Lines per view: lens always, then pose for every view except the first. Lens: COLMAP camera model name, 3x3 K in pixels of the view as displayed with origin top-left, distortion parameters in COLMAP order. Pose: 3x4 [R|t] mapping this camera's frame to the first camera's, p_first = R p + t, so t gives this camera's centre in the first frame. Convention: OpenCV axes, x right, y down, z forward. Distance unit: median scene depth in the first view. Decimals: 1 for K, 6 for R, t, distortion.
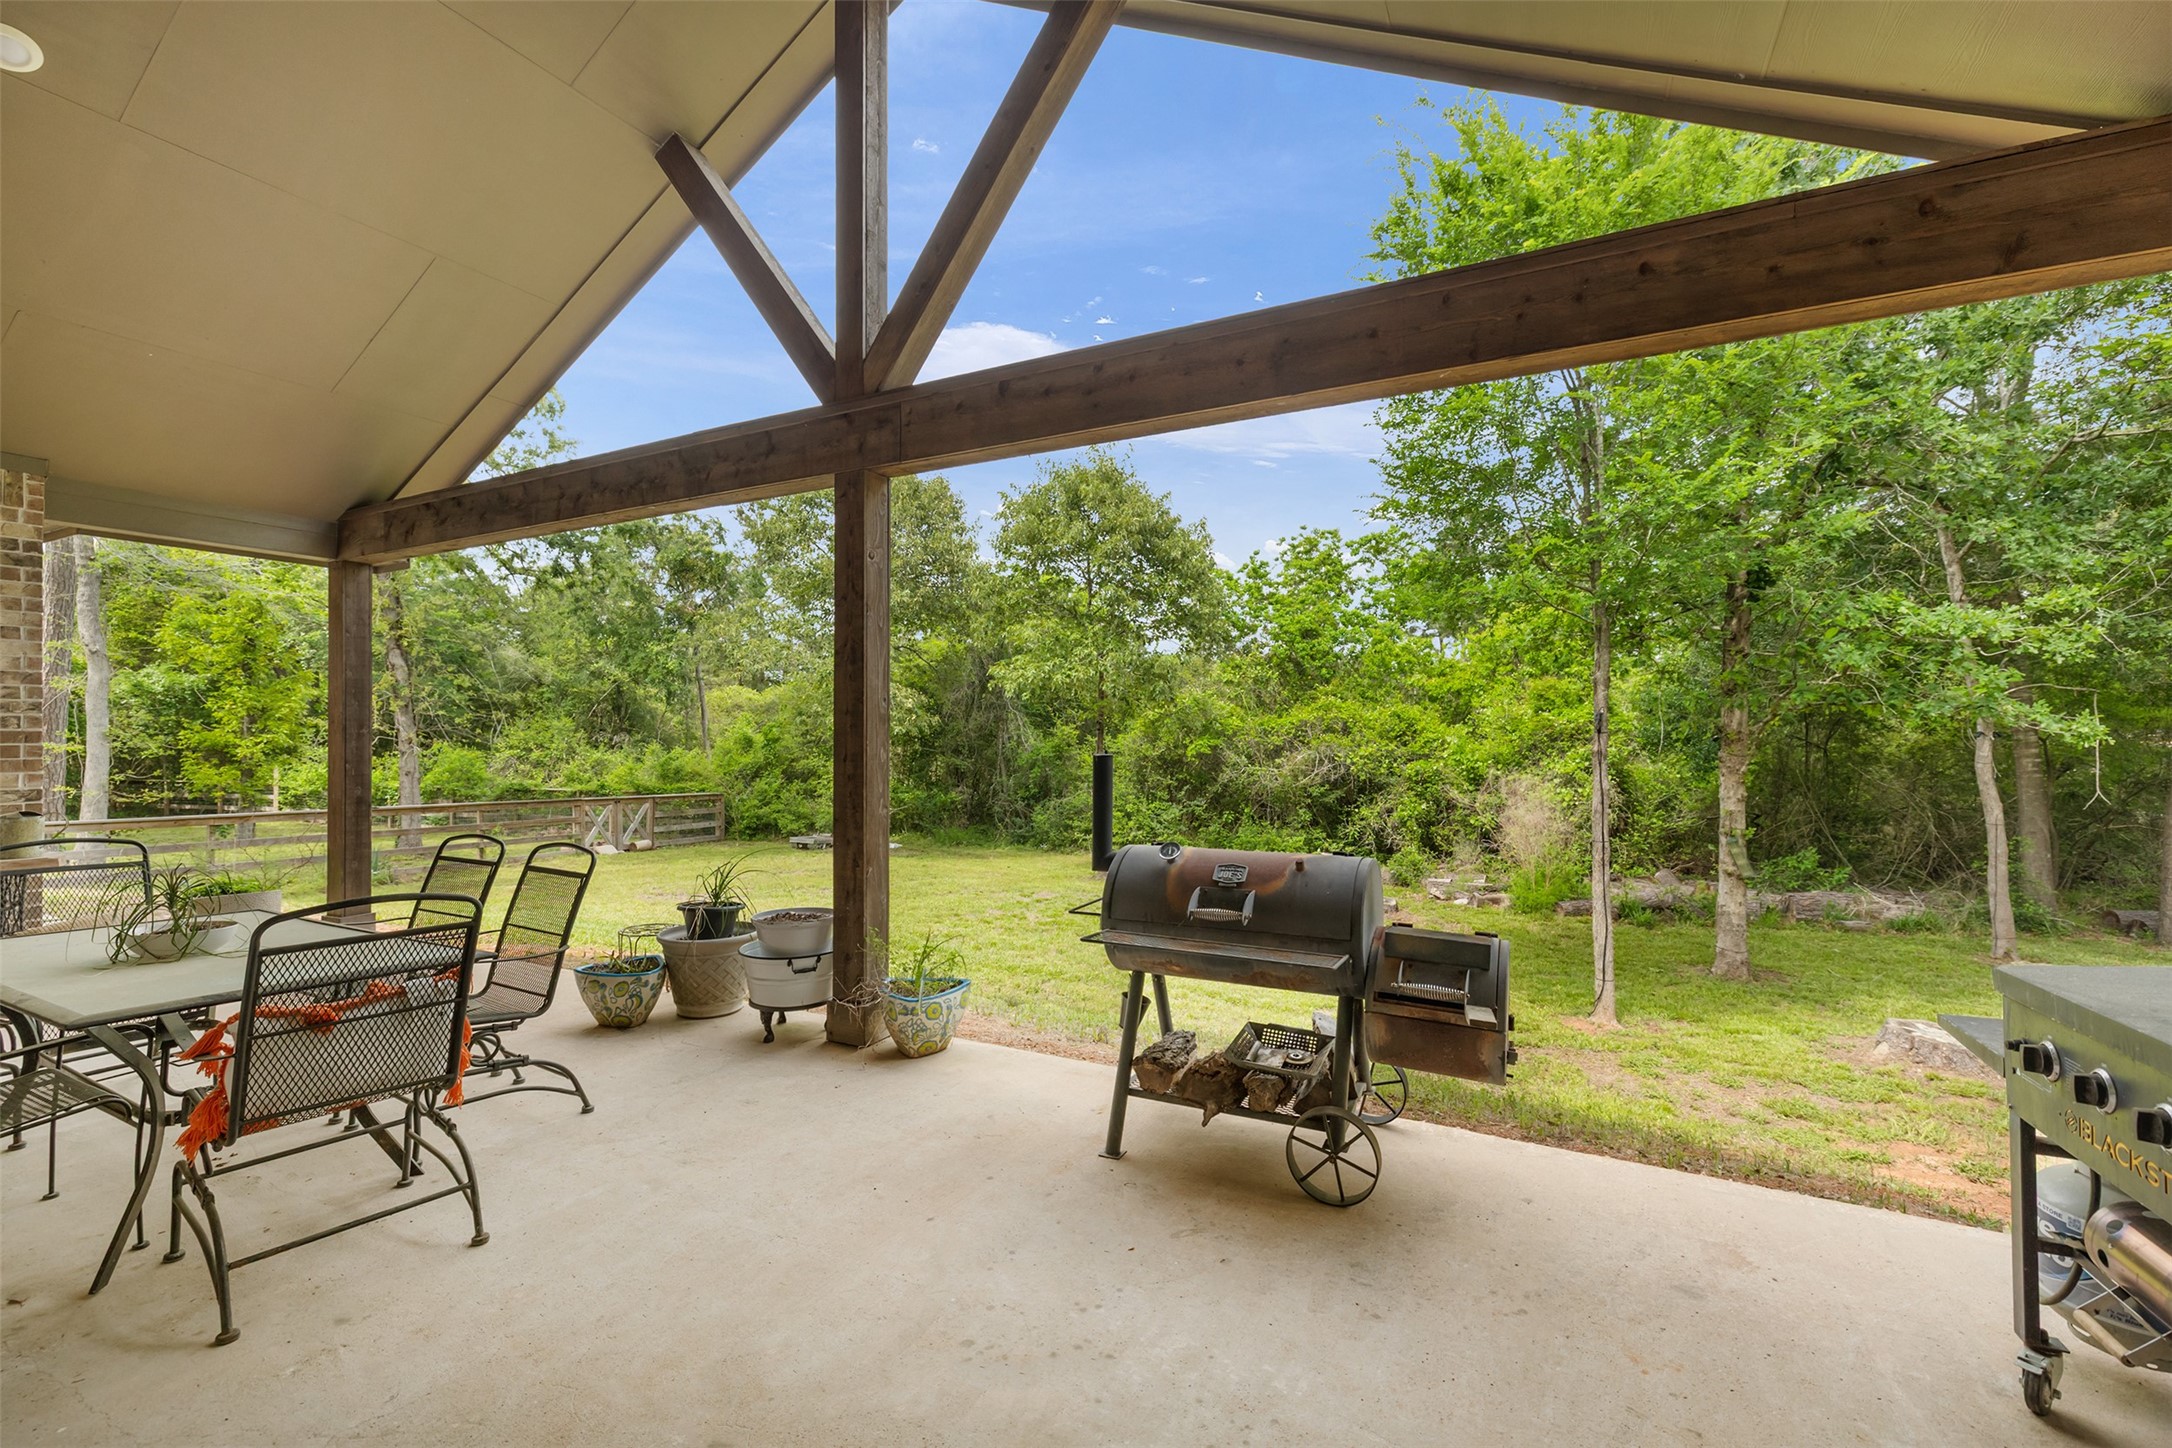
lens RADIAL K [[915.8, 0, 1088.5], [0, 915.8, 723.0], [0, 0, 1]] dist [-0.000654, 0.000683]
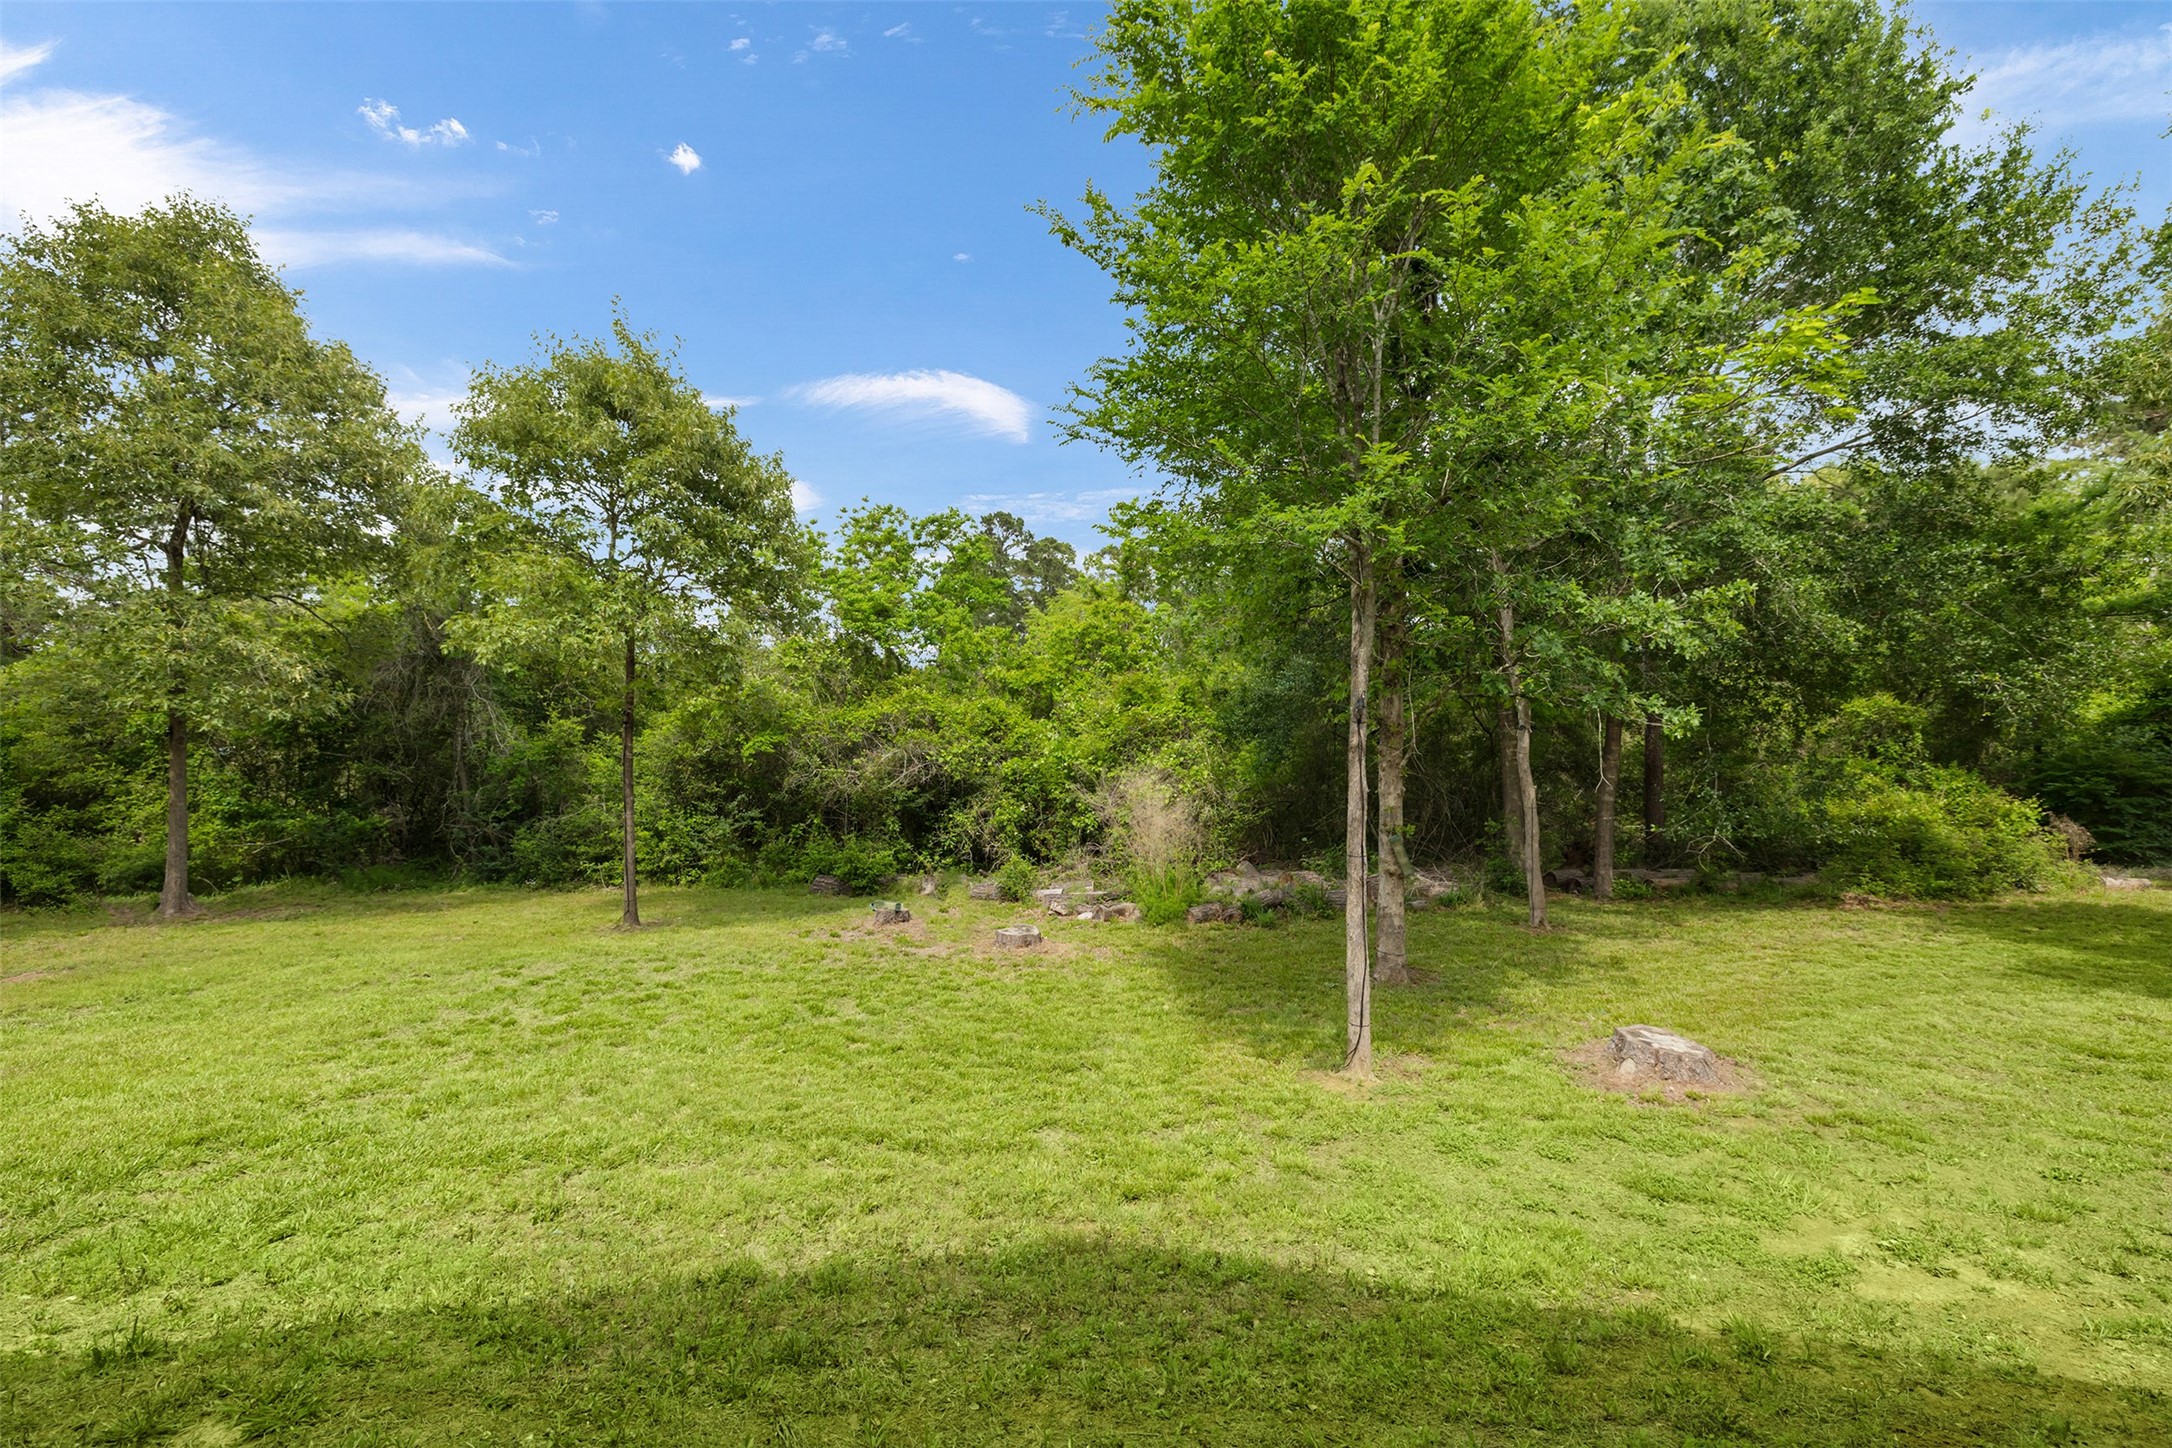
lens RADIAL K [[915.8, 0, 1088.5], [0, 915.8, 723.0], [0, 0, 1]] dist [-0.000654, 0.000683]
pose [[0.873042, 0.002317, 0.487639, -0.019126], [-0.003639, 0.999992, 0.001765, 0.003956], [-0.487631, -0.003315, 0.873044, 0.161215]]
